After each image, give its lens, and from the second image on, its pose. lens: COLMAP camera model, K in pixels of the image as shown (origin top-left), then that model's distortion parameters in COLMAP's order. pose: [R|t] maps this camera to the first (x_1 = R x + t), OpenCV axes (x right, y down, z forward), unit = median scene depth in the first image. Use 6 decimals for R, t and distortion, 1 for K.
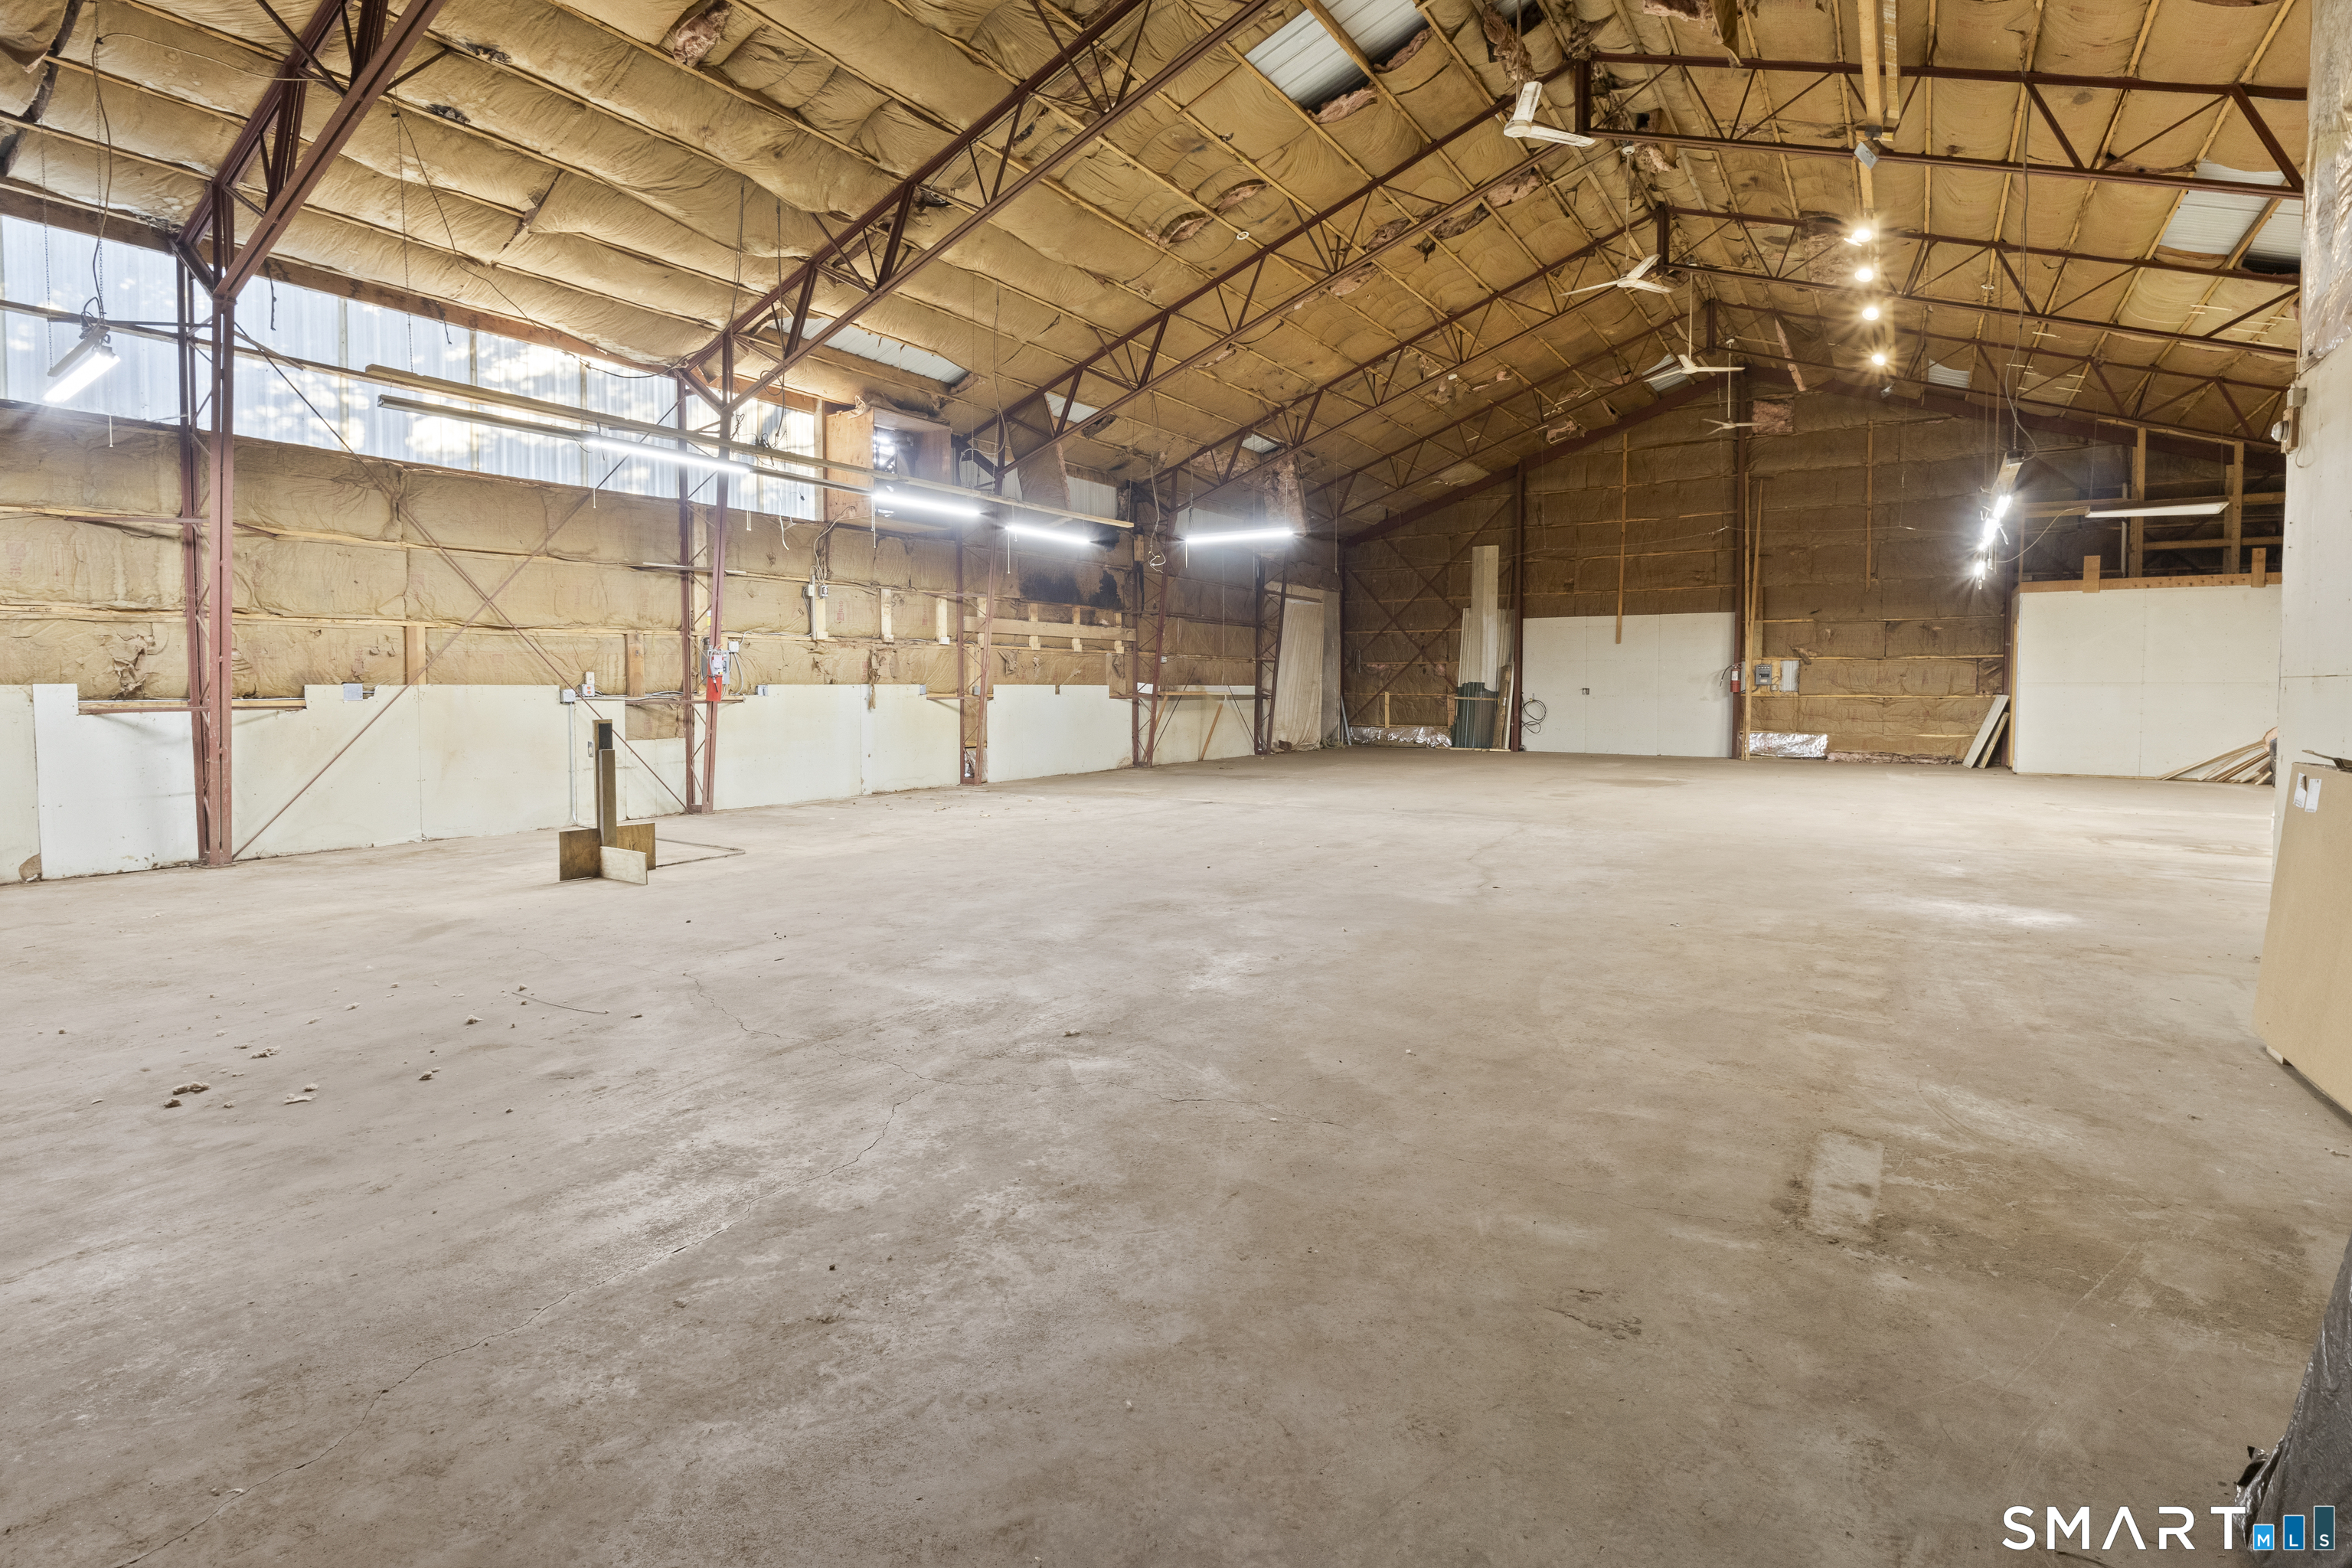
lens RADIAL K [[1141.9, 0, 1176.8], [0, 1141.9, 740.8], [0, 0, 1]] dist [-0.014975, -0.000010]
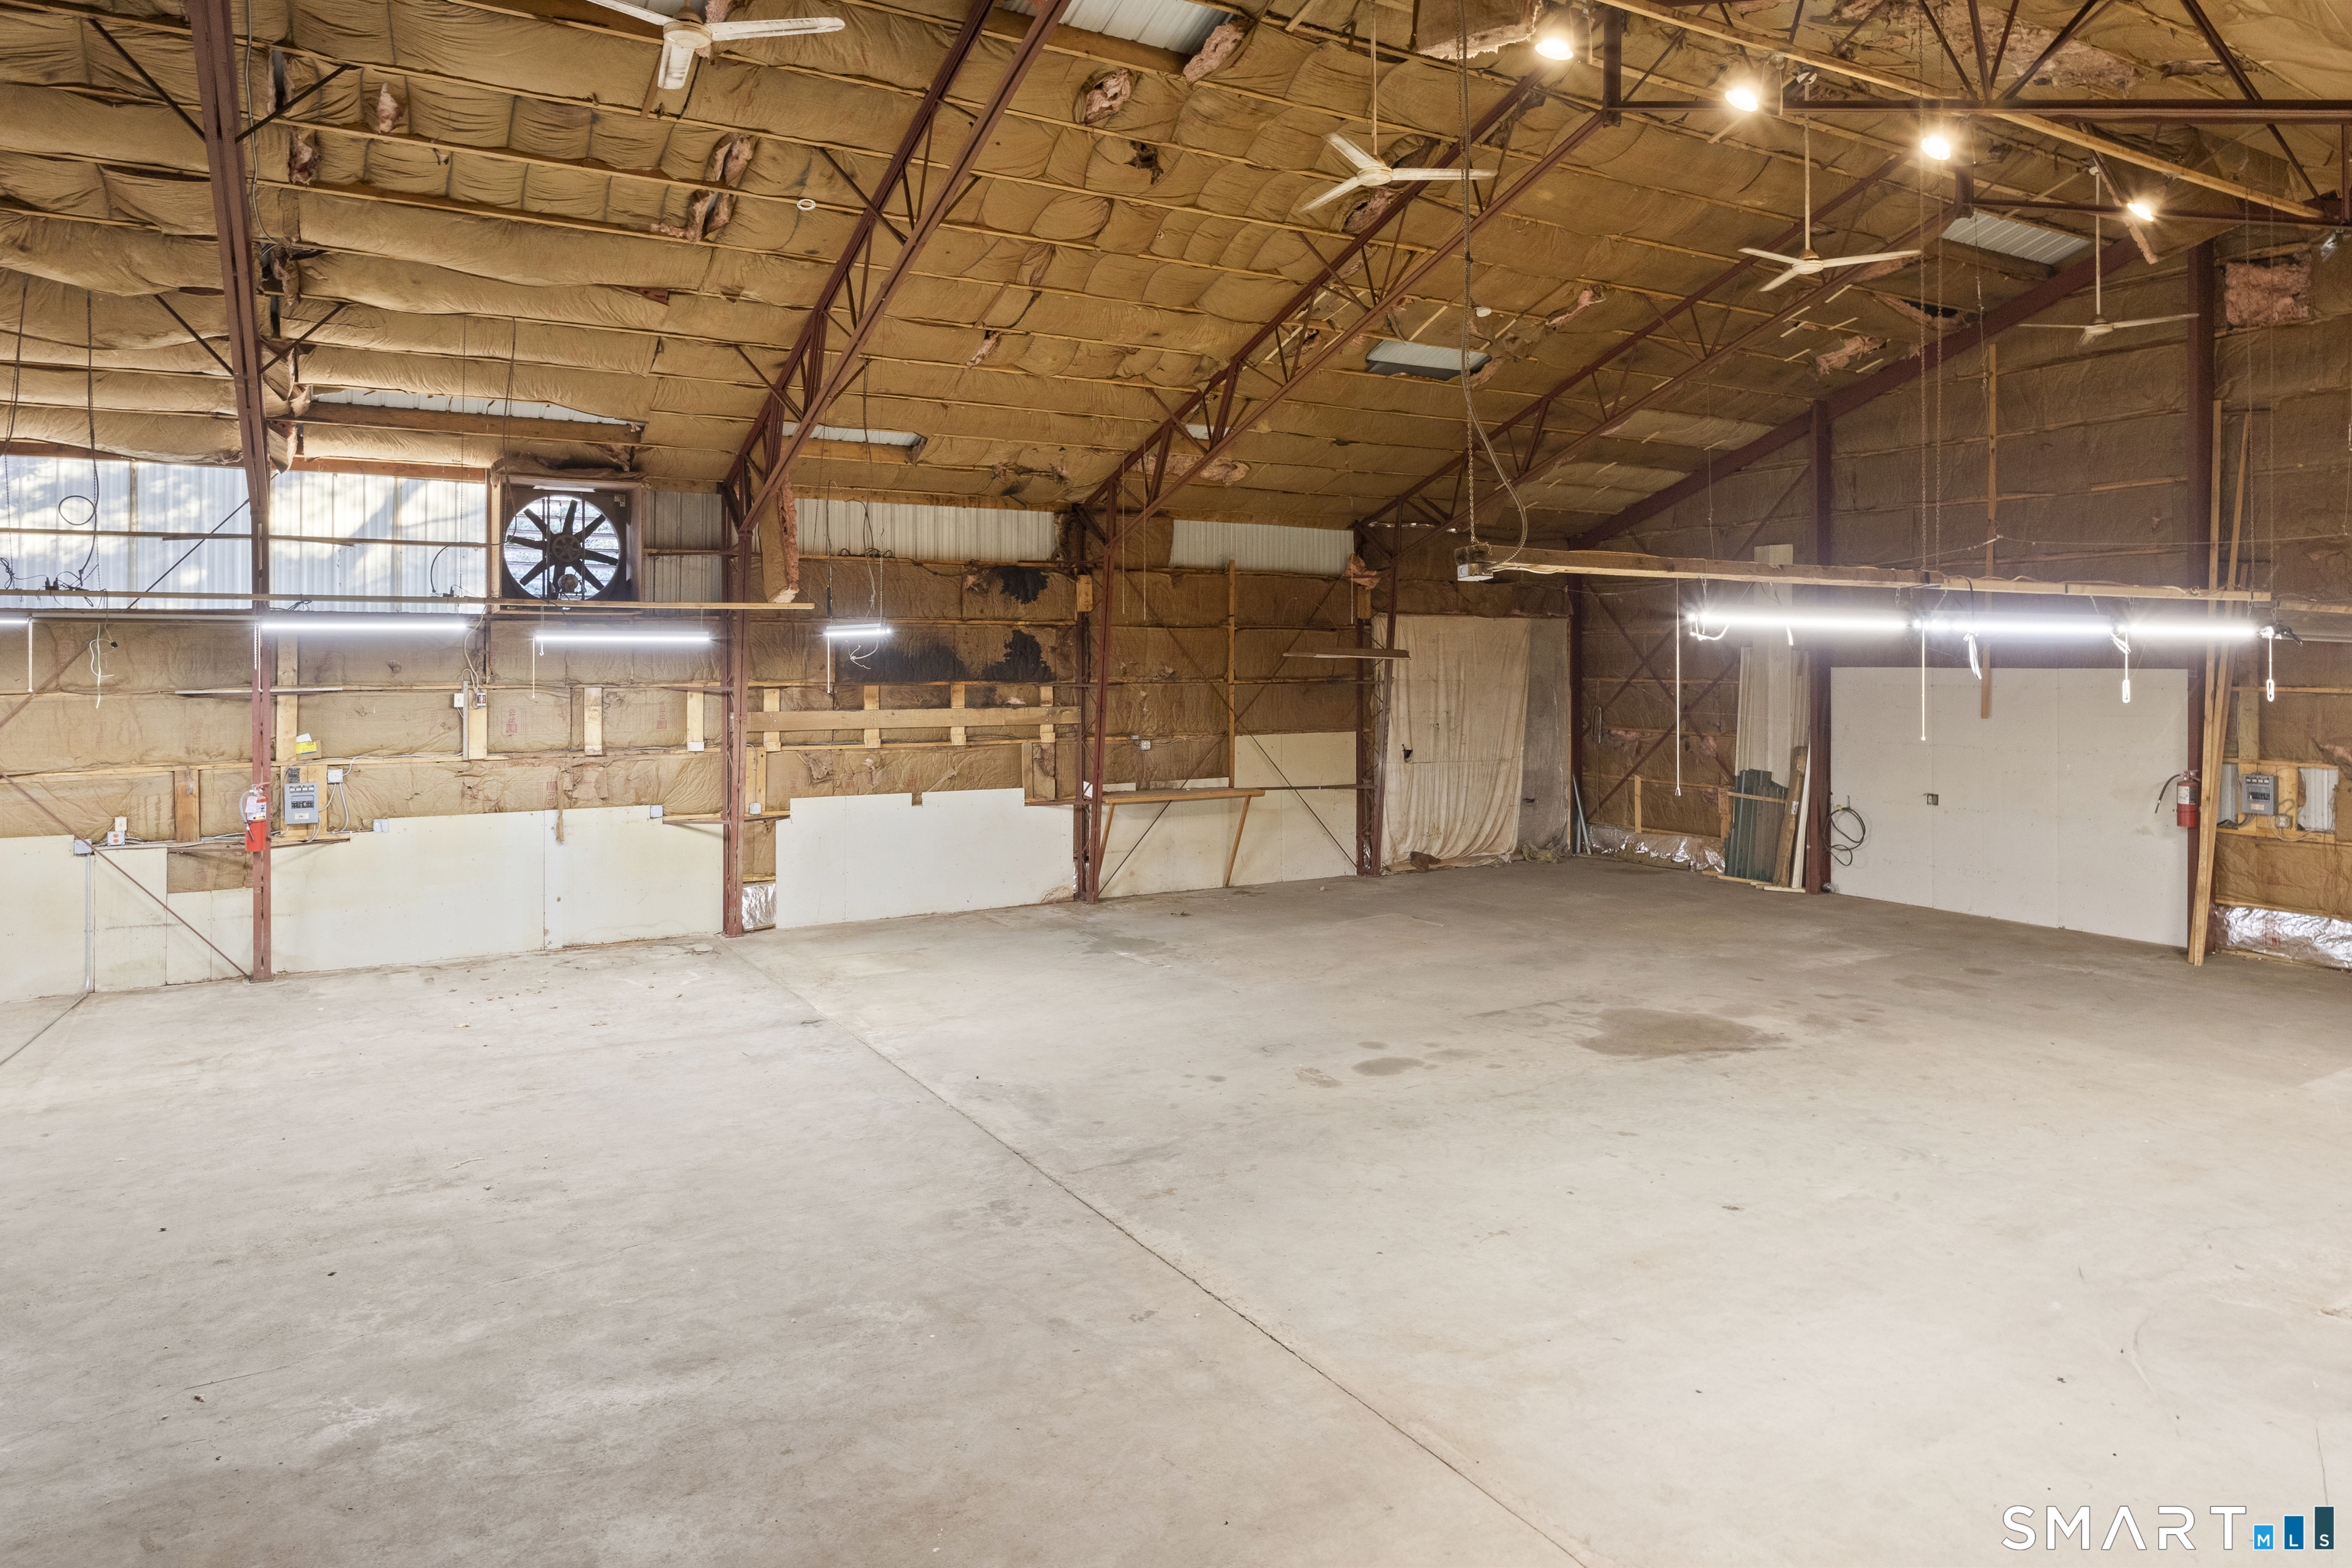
lens RADIAL K [[1437.6, 0, 1175.1], [0, 1437.6, 658.6], [0, 0, 1]] dist [-0.002770, -0.000612]
pose [[0.885017, 0.000350, -0.465559, 0.456992], [-0.021371, 0.998976, -0.039875, -0.098073], [0.465068, 0.045239, 0.884118, 0.243402]]
